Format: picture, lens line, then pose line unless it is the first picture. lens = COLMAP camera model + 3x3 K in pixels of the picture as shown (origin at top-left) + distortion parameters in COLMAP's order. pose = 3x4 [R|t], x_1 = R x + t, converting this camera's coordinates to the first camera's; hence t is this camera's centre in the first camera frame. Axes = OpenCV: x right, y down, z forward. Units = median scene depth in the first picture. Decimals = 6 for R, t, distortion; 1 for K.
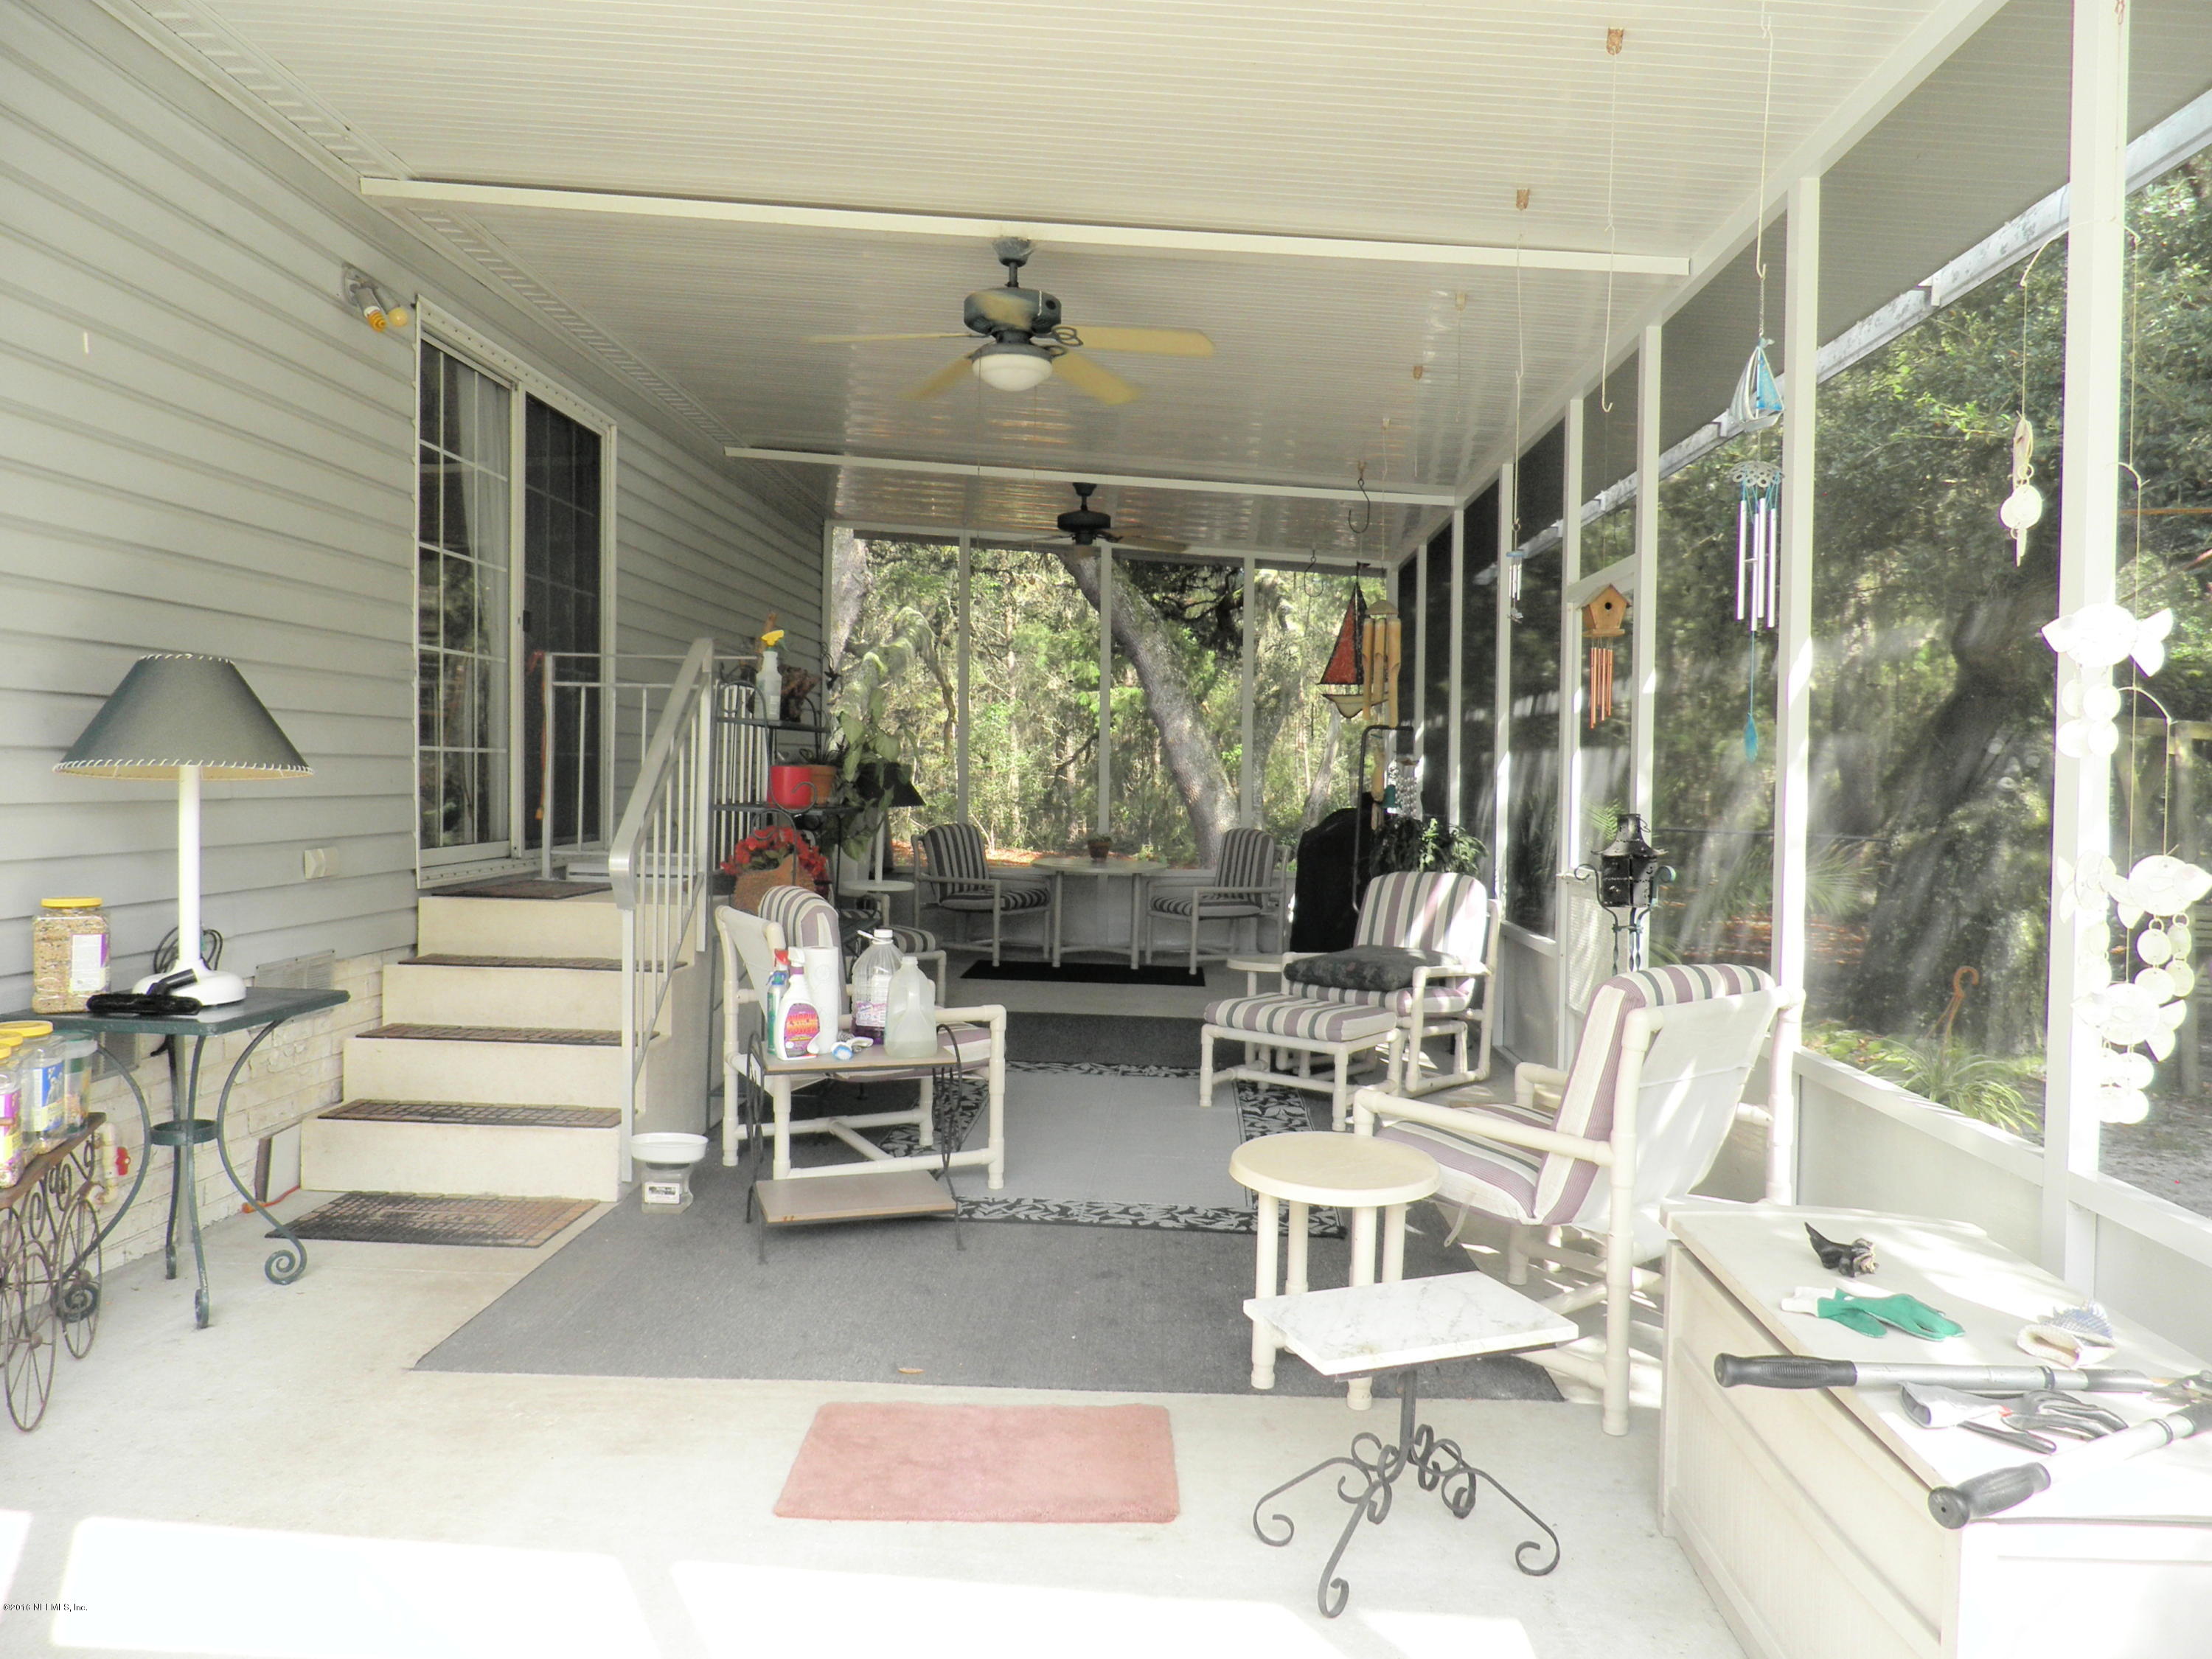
lens RADIAL K [[1565.3, 0, 1106.0], [0, 1565.3, 829.5], [0, 0, 1]] dist [0.000157, 0.002528]
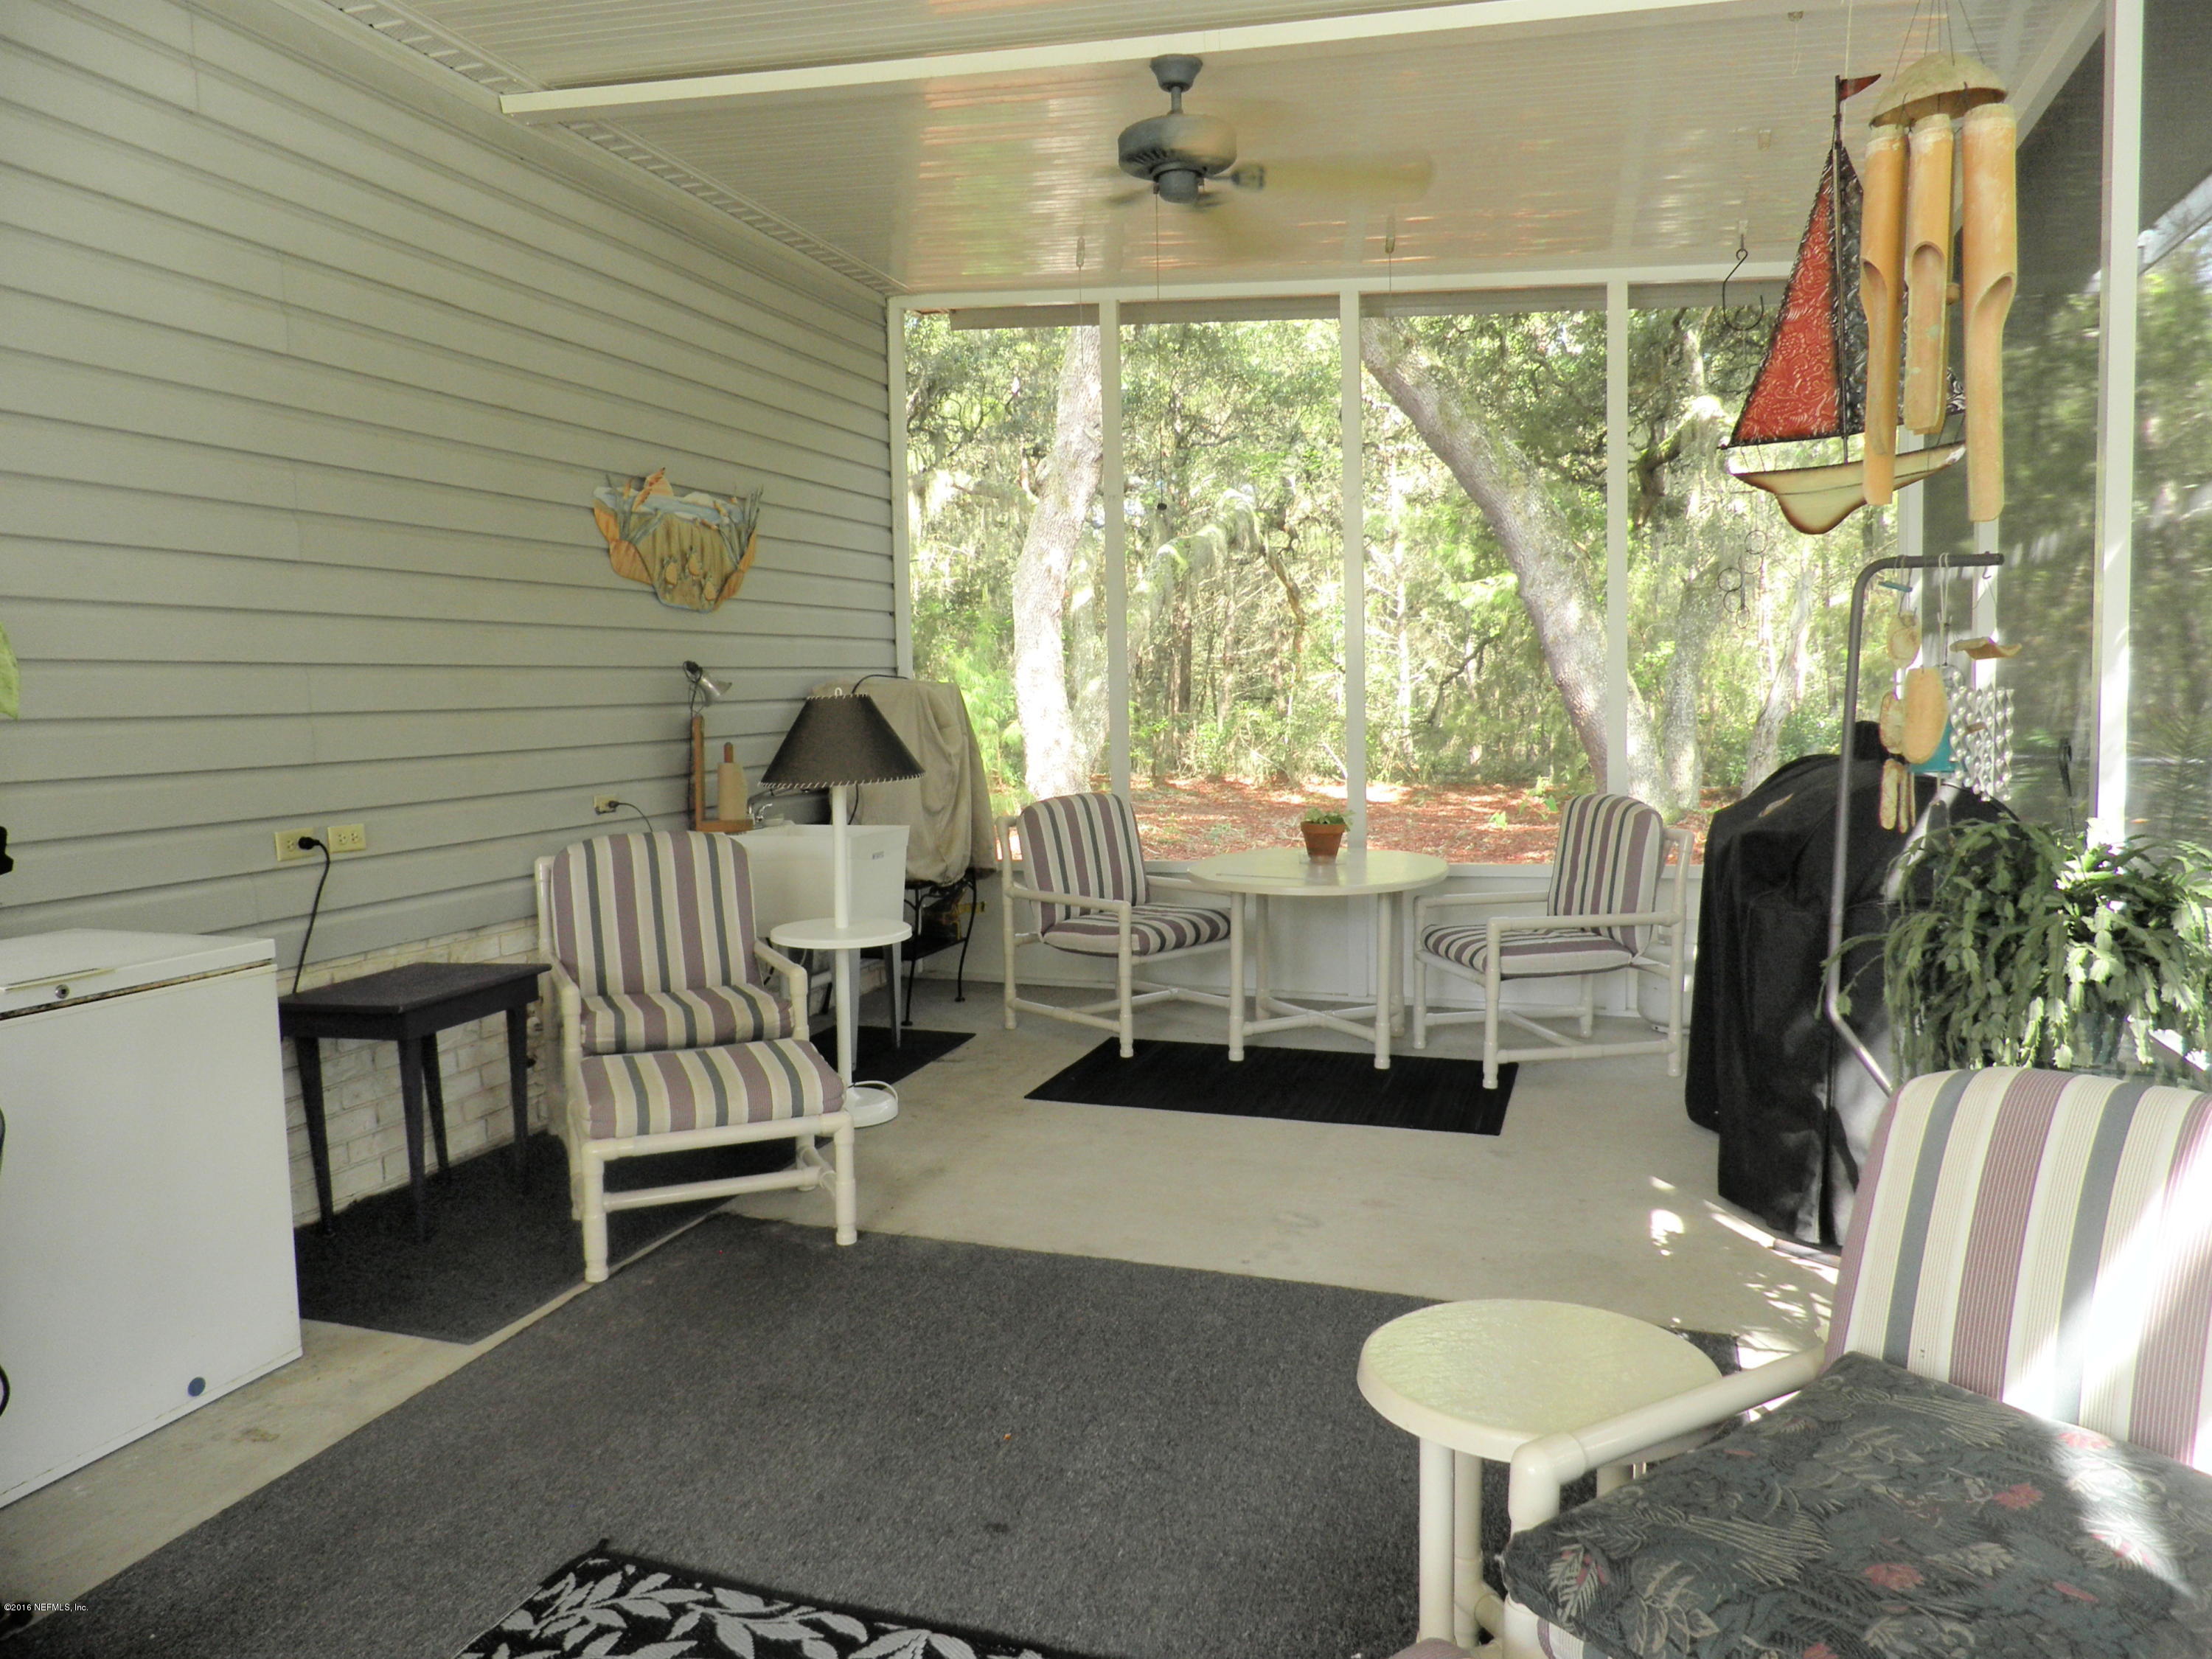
lens RADIAL K [[1541.3, 0, 1106.0], [0, 1541.3, 829.5], [0, 0, 1]] dist [0.007743, -0.059278]
pose [[0.959618, -0.011830, -0.281057, 0.074459], [0.027034, 0.998369, 0.050279, -0.019300], [0.280004, -0.055846, 0.958373, 0.469368]]
